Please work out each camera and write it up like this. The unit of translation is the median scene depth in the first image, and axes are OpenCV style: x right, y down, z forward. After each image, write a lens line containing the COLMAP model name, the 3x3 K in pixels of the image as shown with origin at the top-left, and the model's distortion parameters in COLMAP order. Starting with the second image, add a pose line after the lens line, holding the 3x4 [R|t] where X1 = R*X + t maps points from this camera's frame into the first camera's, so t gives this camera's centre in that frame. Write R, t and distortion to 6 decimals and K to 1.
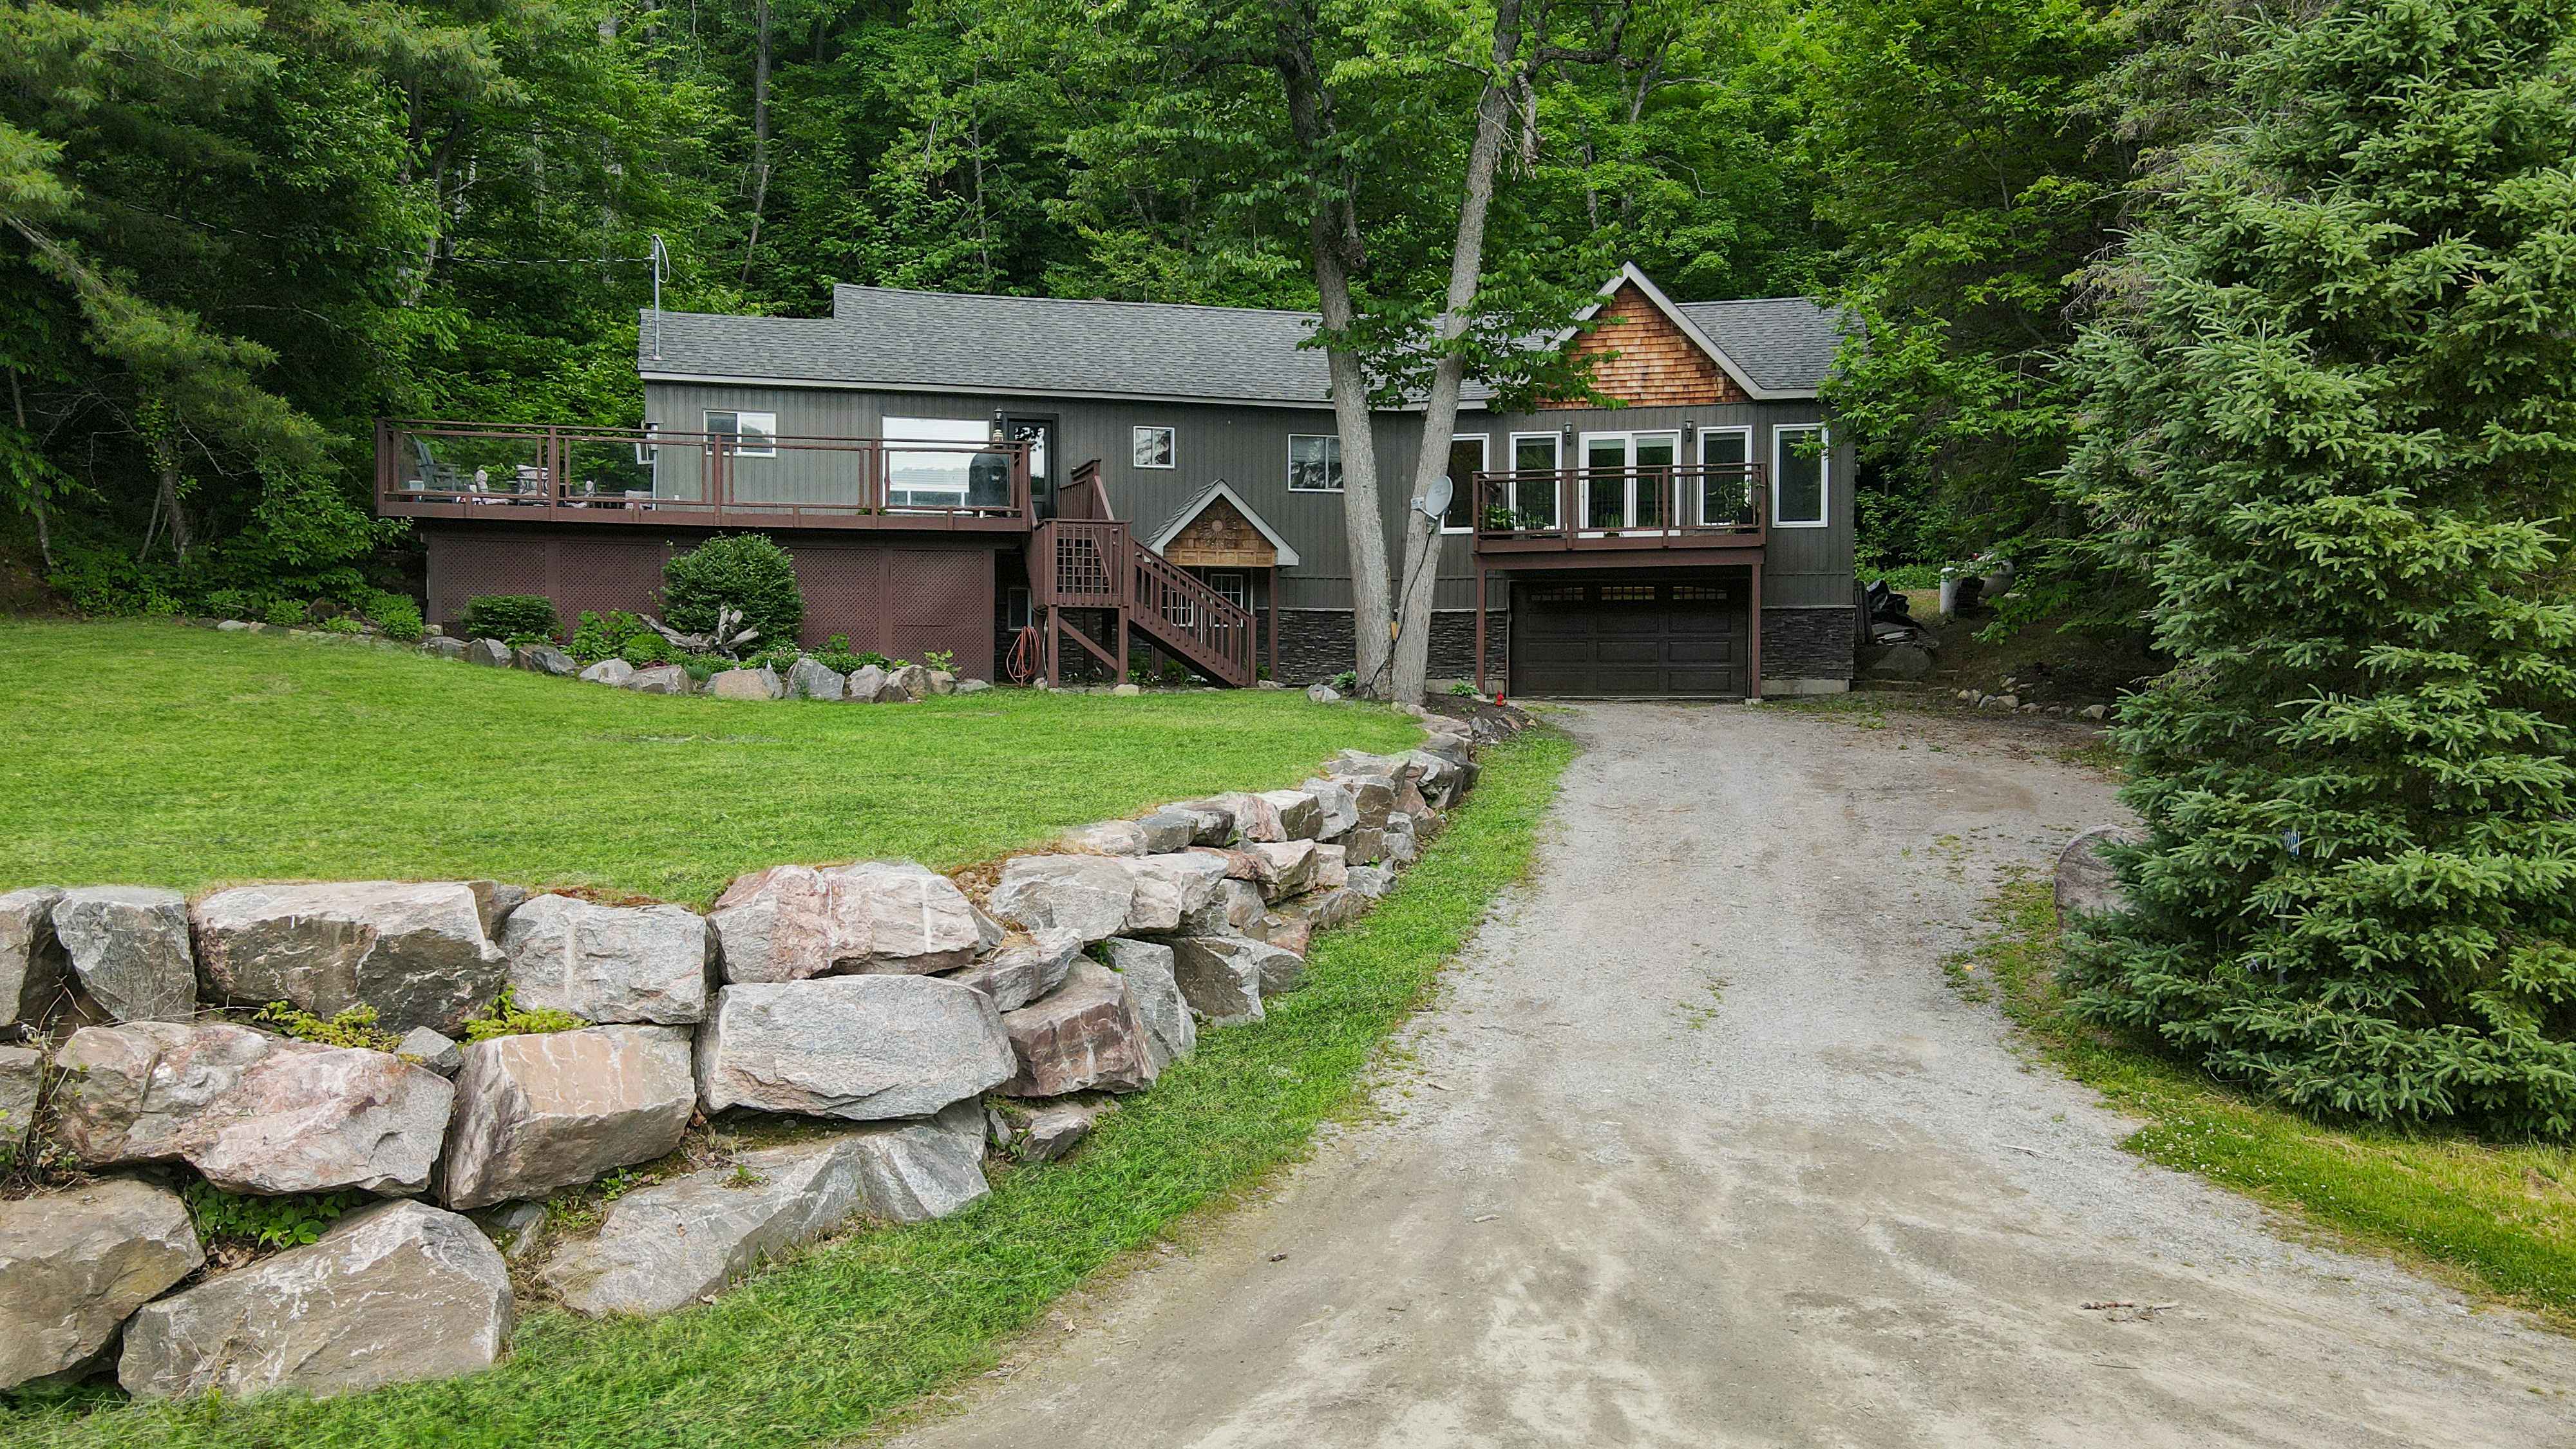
lens RADIAL K [[1933.6, 0, 1288.0], [0, 1933.6, 724.5], [0, 0, 1]] dist [-0.008546, 0.038066]
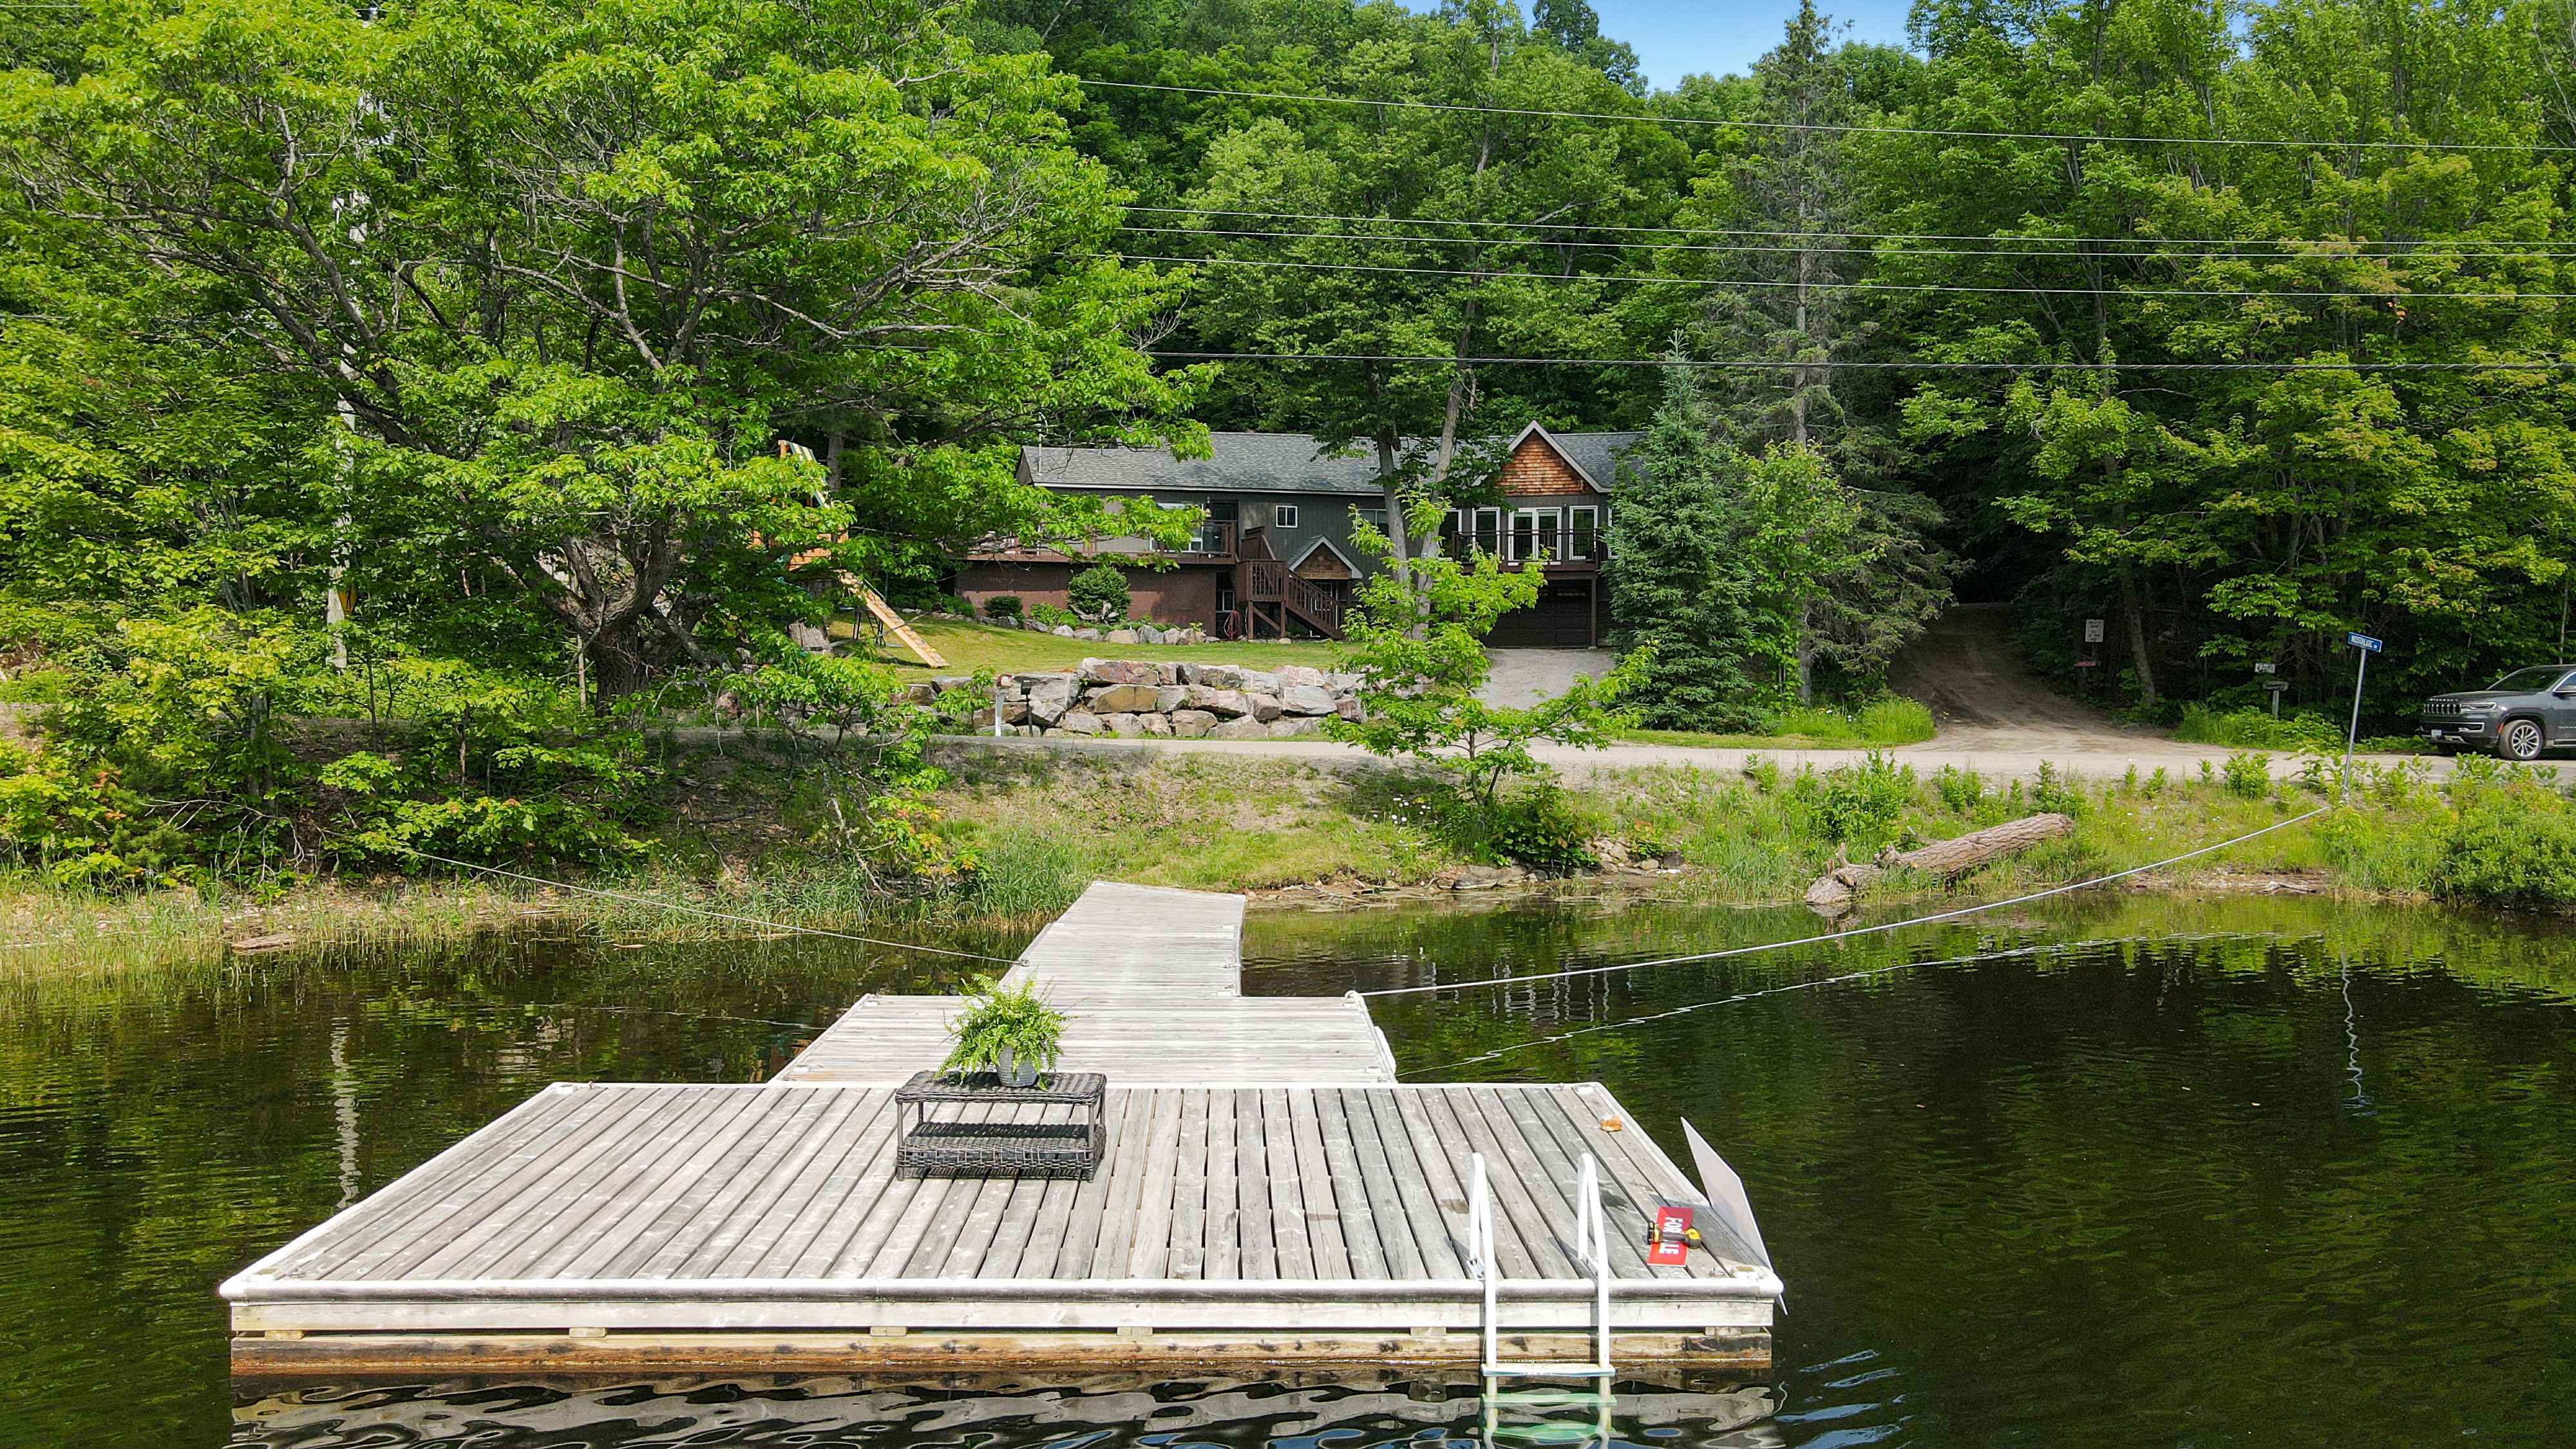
lens RADIAL K [[1916.0, 0, 1301.9], [0, 1916.0, 715.9], [0, 0, 1]] dist [0.000495, 0.024374]
pose [[0.999994, 0.000070, 0.003433, -0.065701], [-0.000094, 0.999977, 0.006851, 0.044459], [-0.003433, -0.006851, 0.999971, -0.973802]]
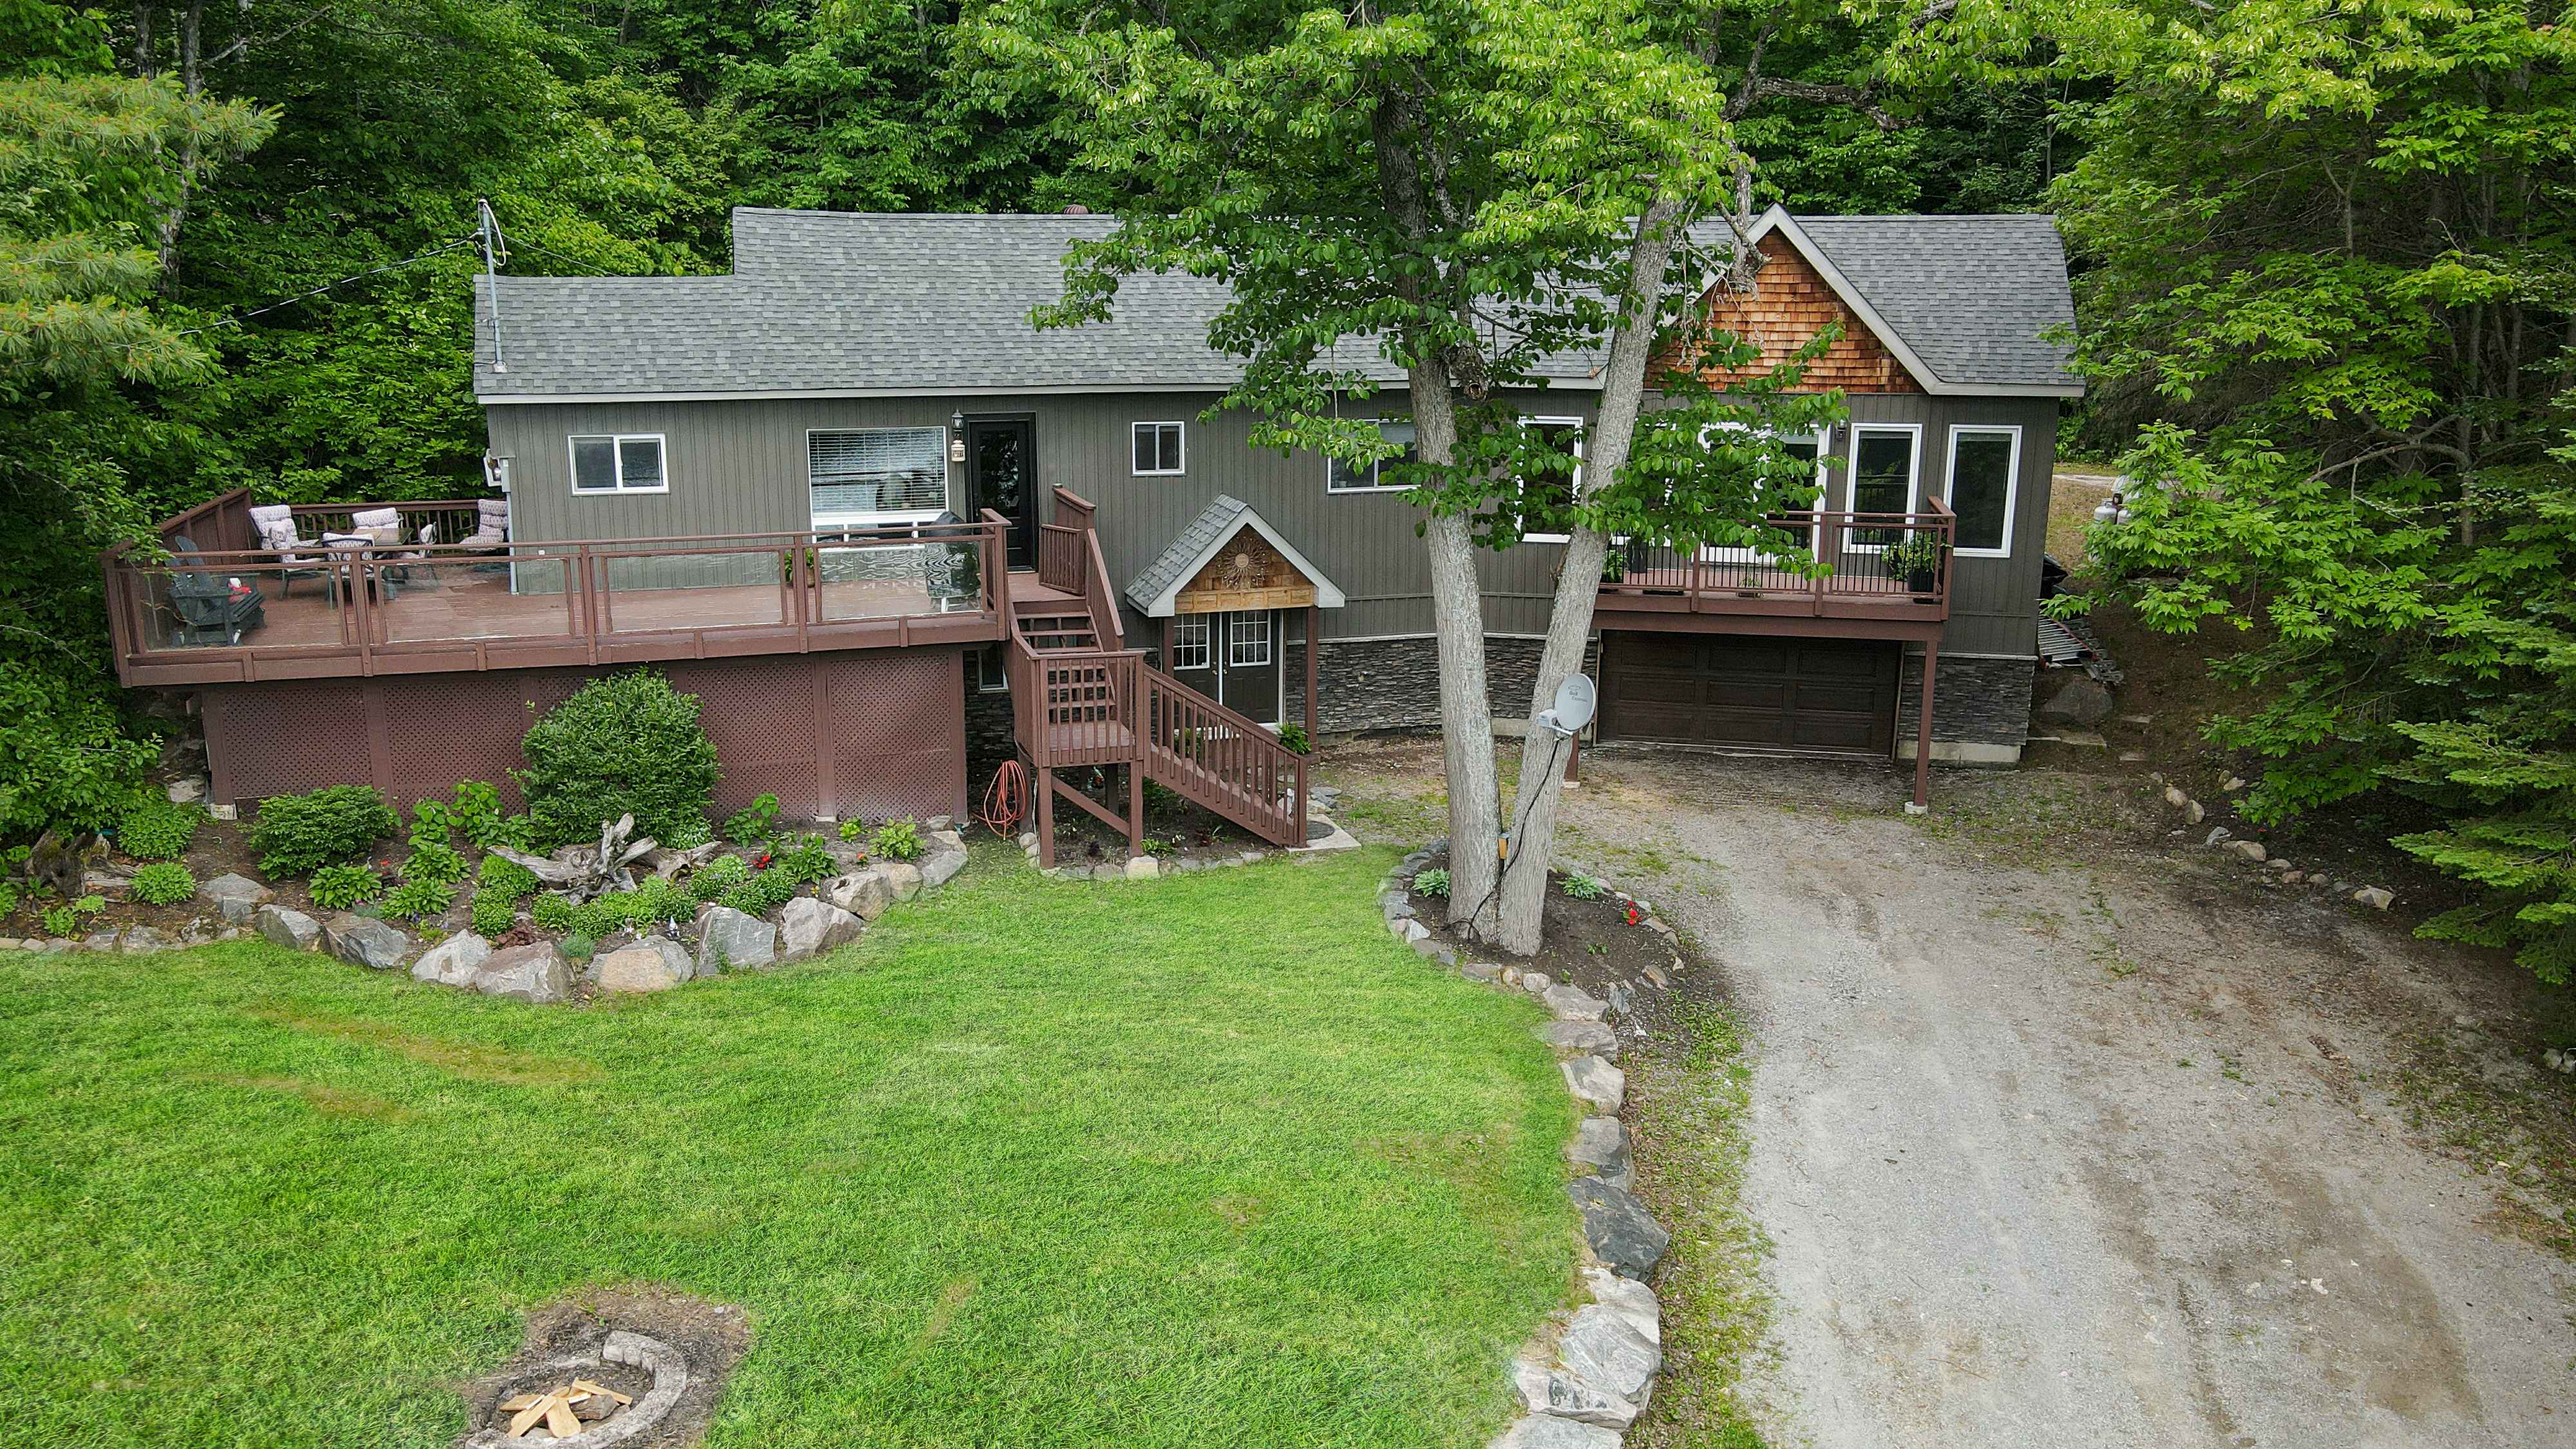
lens RADIAL K [[1933.6, 0, 1288.0], [0, 1933.6, 724.5], [0, 0, 1]] dist [-0.008546, 0.038066]
pose [[0.999633, -0.005280, 0.026583, -0.041194], [-0.000487, 0.977185, 0.212387, -0.215836], [-0.027098, -0.212322, 0.976824, 0.229899]]
